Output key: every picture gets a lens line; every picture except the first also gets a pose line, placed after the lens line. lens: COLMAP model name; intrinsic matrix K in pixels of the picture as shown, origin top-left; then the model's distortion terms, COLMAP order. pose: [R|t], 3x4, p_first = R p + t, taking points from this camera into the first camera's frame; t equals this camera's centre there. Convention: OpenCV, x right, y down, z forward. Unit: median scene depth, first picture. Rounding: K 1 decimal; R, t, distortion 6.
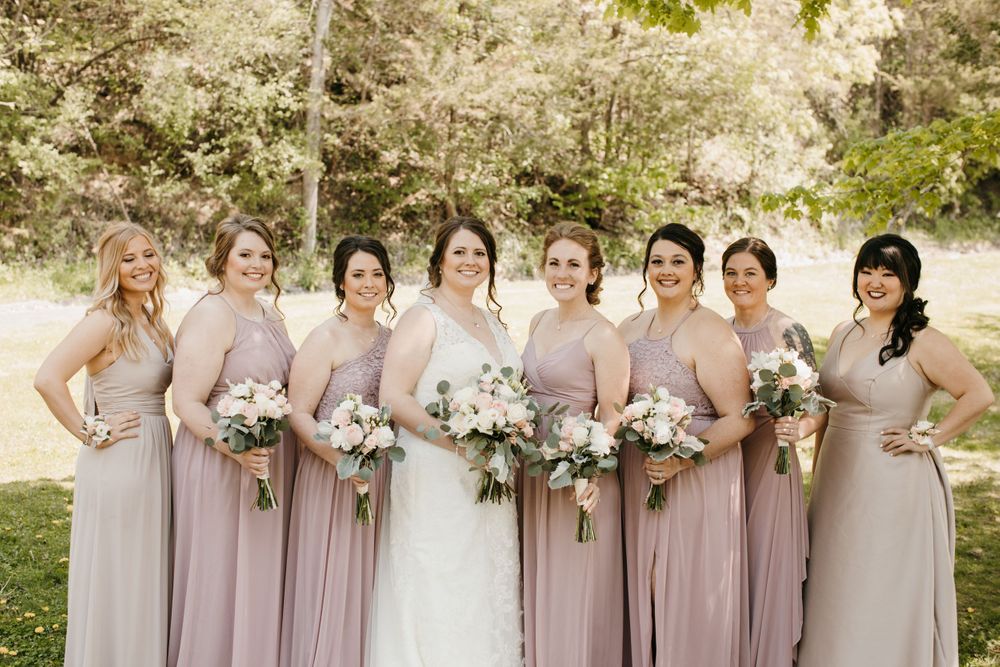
lens RADIAL K [[1461.4, 0, 507.1], [0, 1461.4, 332.1], [0, 0, 1]] dist [-0.108951, 0.000000]
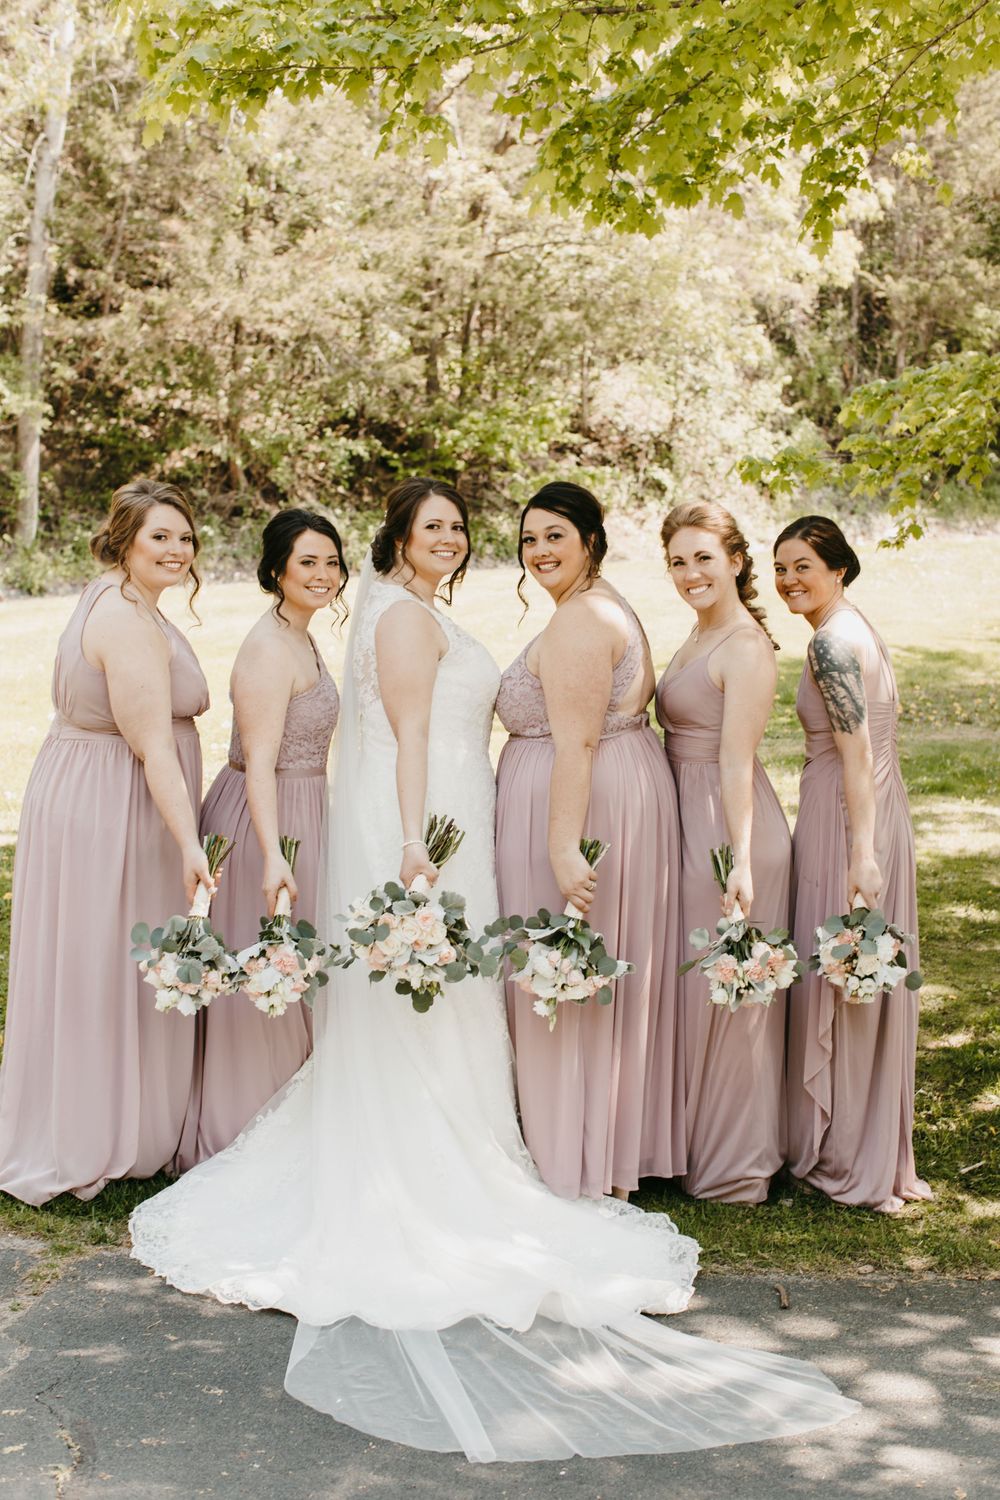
lens RADIAL K [[2192.1, 0, 501.5], [0, 2192.1, 741.0], [0, 0, 1]] dist [-0.108951, 0.000000]
pose [[0.995253, -0.013778, 0.096338, -0.016205], [0.010118, 0.999212, 0.038376, 0.002186], [-0.096790, -0.037219, 0.994609, -0.021171]]
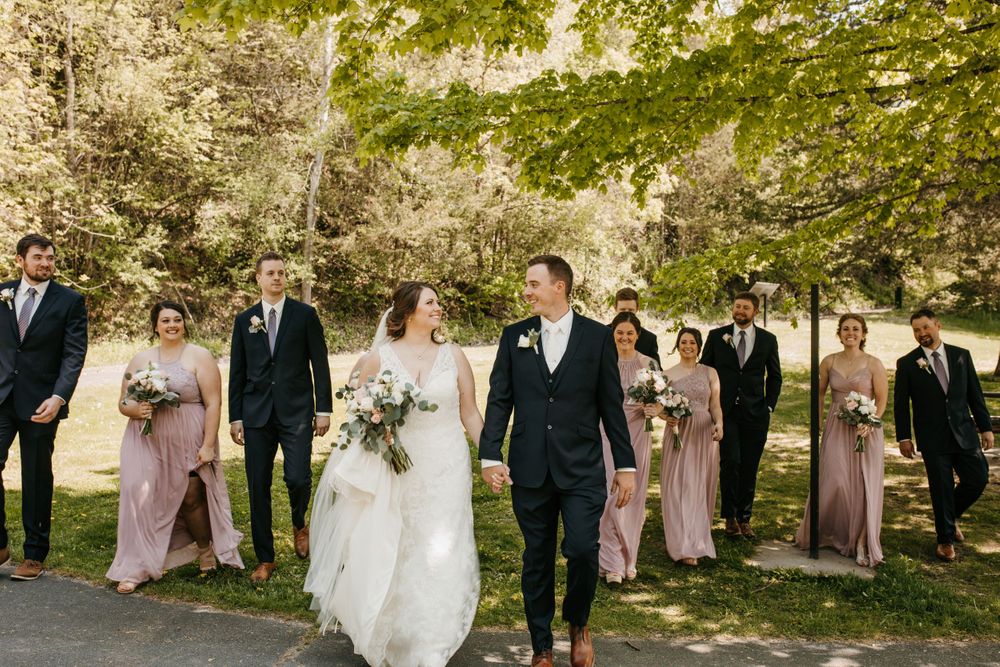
lens RADIAL K [[958.8, 0, 496.5], [0, 958.8, 325.0], [0, 0, 1]] dist [-0.026969, 0.000000]
pose [[0.996645, -0.010560, 0.081159, -0.015546], [0.015567, 0.997997, -0.061321, 0.003771], [-0.080349, 0.062378, 0.994813, -0.032405]]
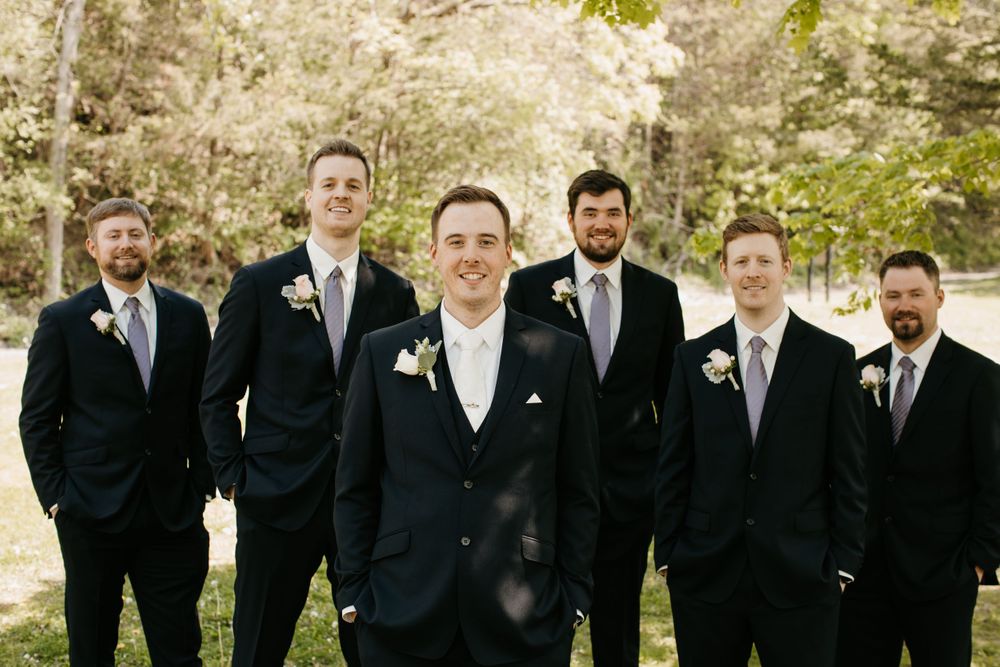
lens RADIAL K [[1461.4, 0, 500.3], [0, 1461.4, 344.3], [0, 0, 1]] dist [-0.108951, 0.000000]
pose [[0.984058, -0.006308, 0.177734, -0.023040], [0.010220, 0.999725, -0.021106, -0.005625], [-0.177552, 0.022586, 0.983852, 0.076290]]
